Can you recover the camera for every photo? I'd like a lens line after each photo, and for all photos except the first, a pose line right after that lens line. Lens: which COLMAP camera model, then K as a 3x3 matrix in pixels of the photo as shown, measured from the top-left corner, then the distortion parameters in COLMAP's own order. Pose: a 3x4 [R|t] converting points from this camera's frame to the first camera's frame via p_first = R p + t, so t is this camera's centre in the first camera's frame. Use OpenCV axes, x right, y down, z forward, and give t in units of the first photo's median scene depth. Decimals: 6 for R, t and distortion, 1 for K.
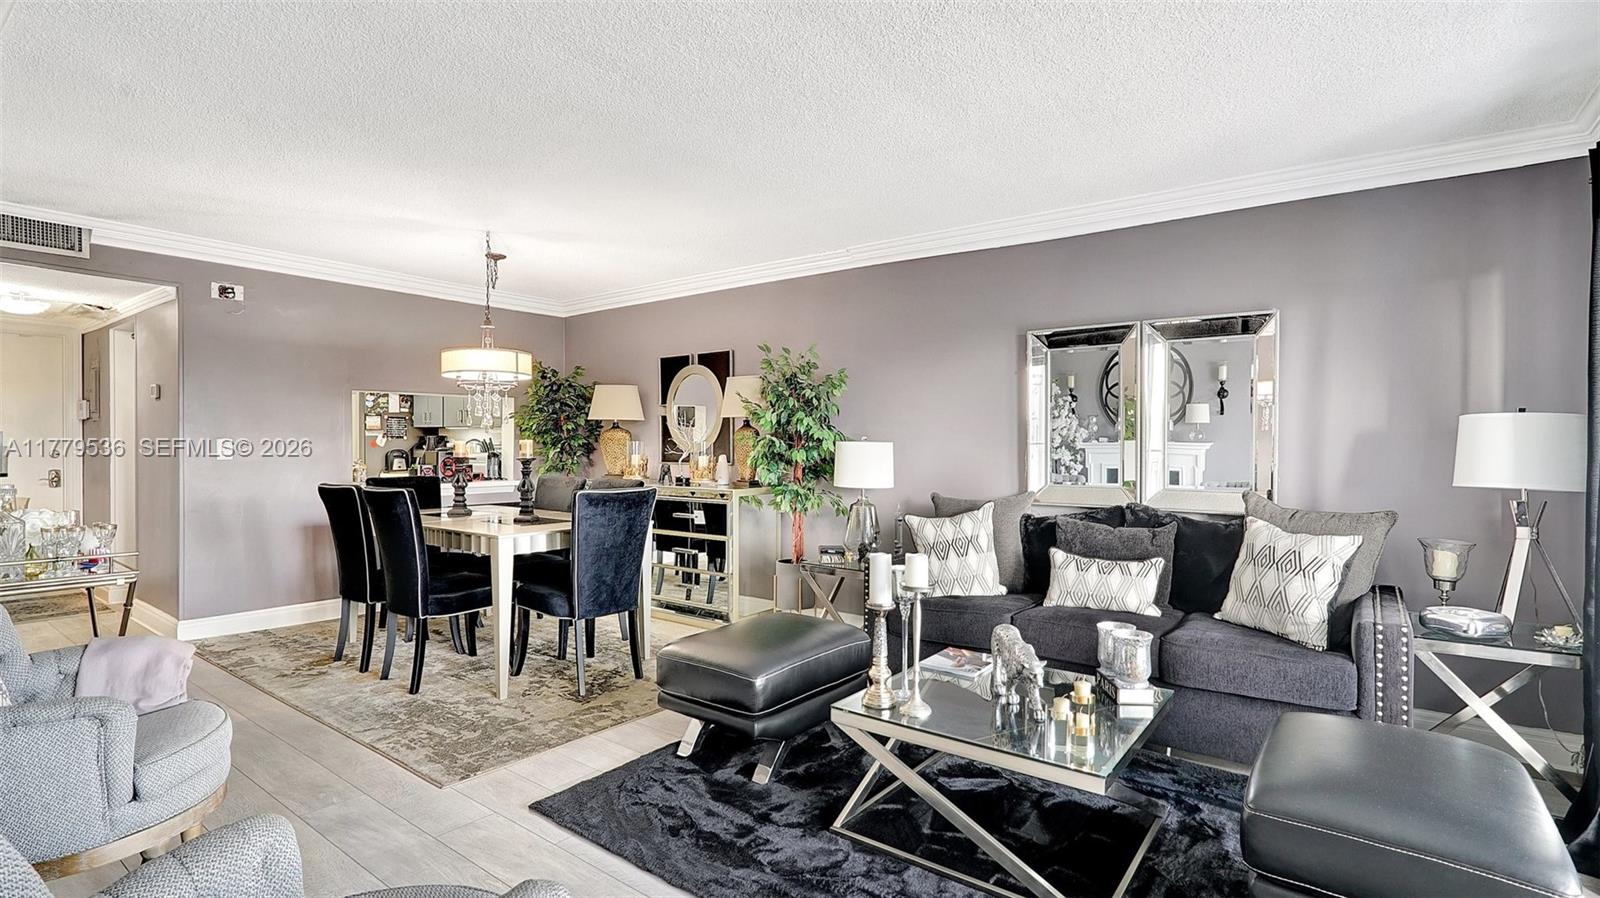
lens RADIAL K [[750.0, 0, 800.0], [0, 750.0, 449.0], [0, 0, 1]] dist [0.000017, 0.000000]
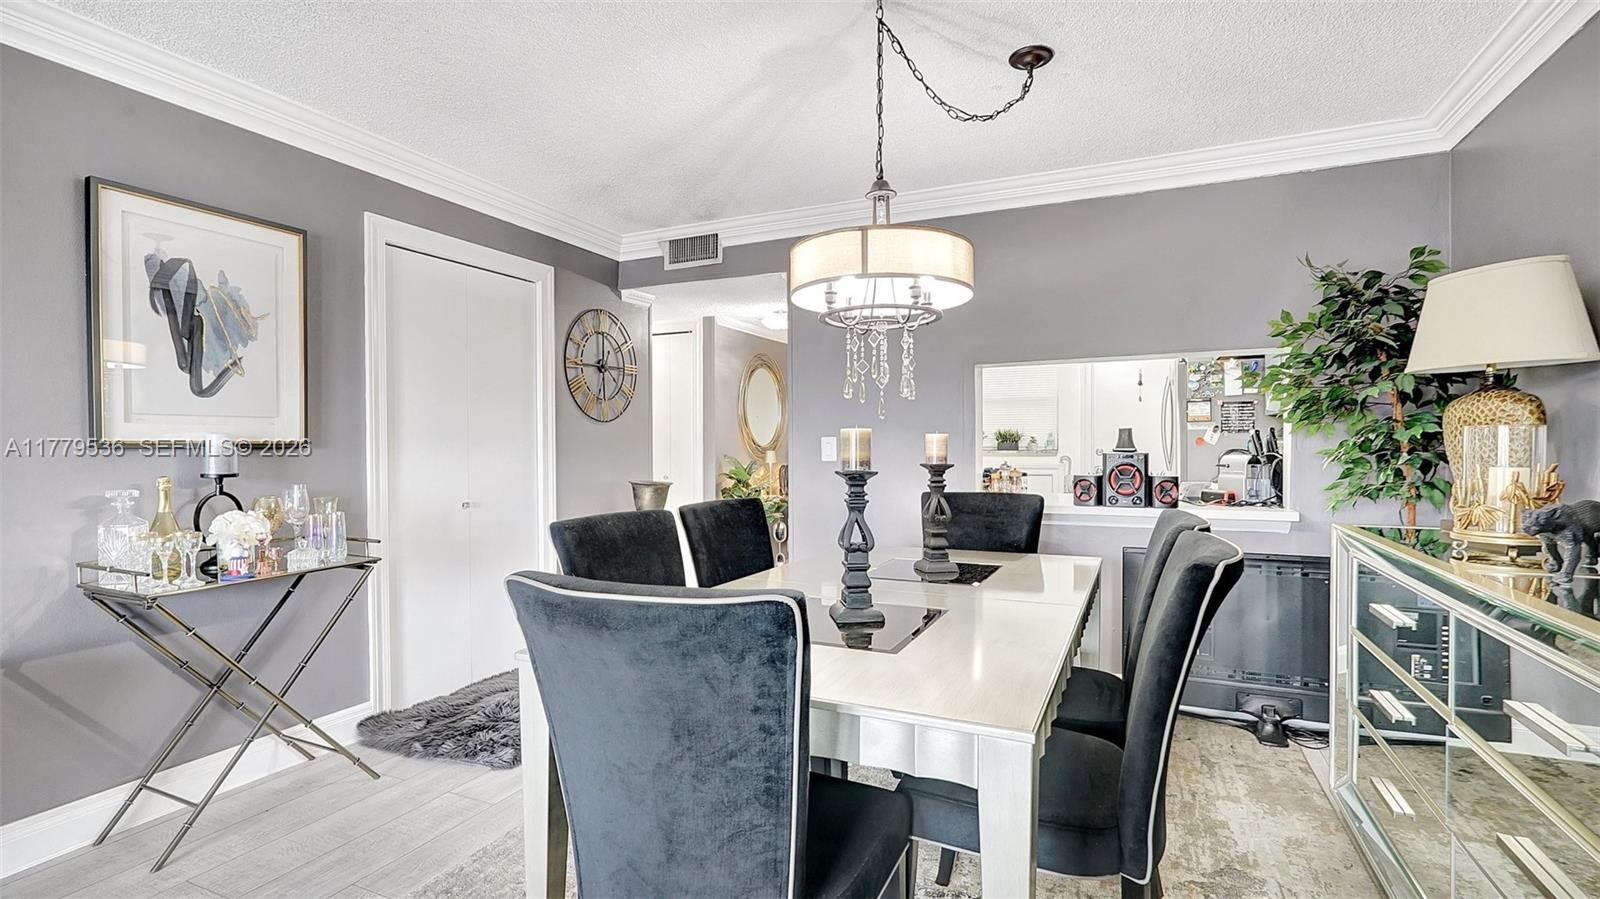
lens RADIAL K [[726.8, 0, 800.0], [0, 726.8, 449.5], [0, 0, 1]] dist [-0.000529, -0.000061]
pose [[0.217458, -0.004596, -0.976059, 0.024575], [0.003240, 0.999987, -0.003987, 0.002703], [0.976064, -0.002295, 0.217470, 0.581273]]
